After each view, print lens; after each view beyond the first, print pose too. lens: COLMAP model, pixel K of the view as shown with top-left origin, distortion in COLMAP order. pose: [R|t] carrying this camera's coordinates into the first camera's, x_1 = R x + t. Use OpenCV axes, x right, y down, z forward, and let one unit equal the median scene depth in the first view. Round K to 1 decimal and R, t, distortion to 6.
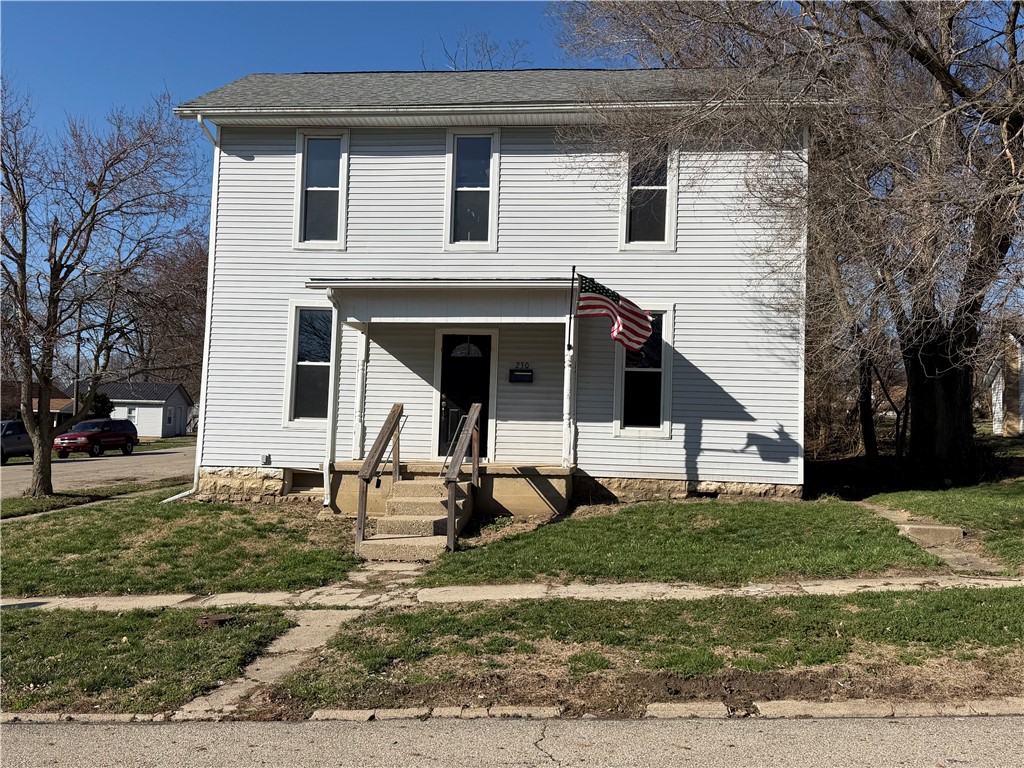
lens RADIAL K [[878.6, 0, 506.1], [0, 878.6, 382.8], [0, 0, 1]] dist [0.062467, -0.010142]
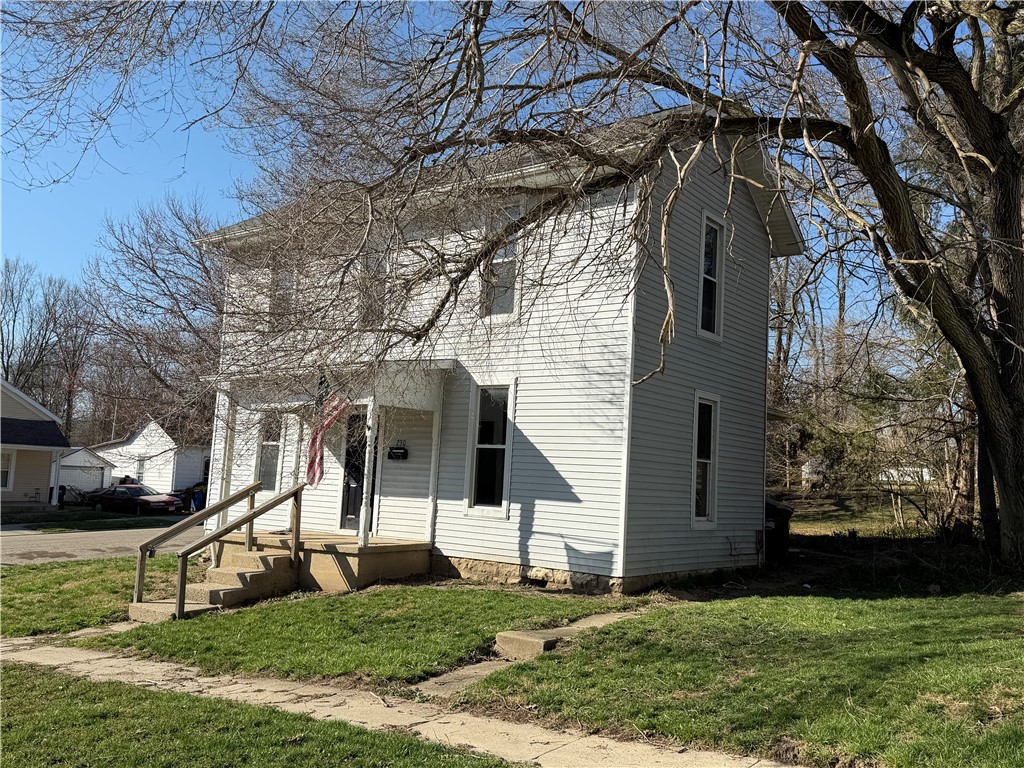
lens RADIAL K [[878.6, 0, 511.0], [0, 878.6, 386.8], [0, 0, 1]] dist [0.062467, -0.010142]
pose [[0.853362, -0.044325, -0.519431, 0.674563], [0.015105, 0.998063, -0.060354, -0.021498], [0.521100, 0.043658, 0.852378, 0.182756]]
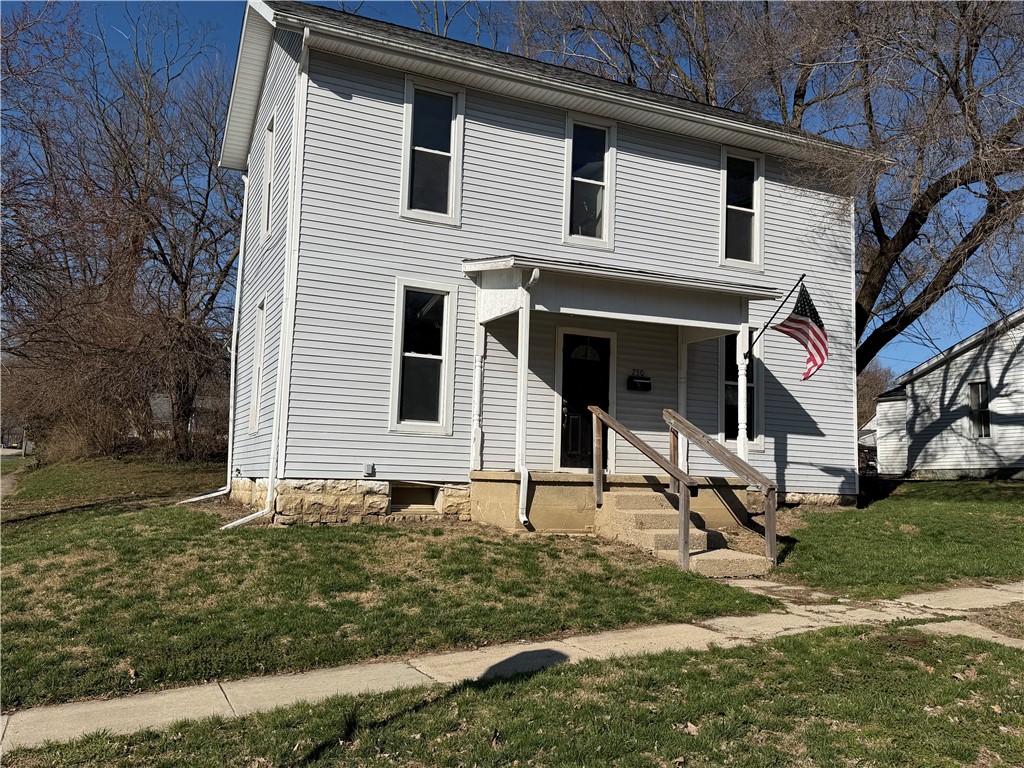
lens RADIAL K [[878.6, 0, 512.2], [0, 878.6, 385.1], [0, 0, 1]] dist [0.062467, -0.010142]
pose [[0.861990, 0.054120, 0.504029, -0.584664], [-0.038438, 0.998400, -0.041466, 0.038755], [-0.505466, 0.016370, 0.862691, 0.246334]]
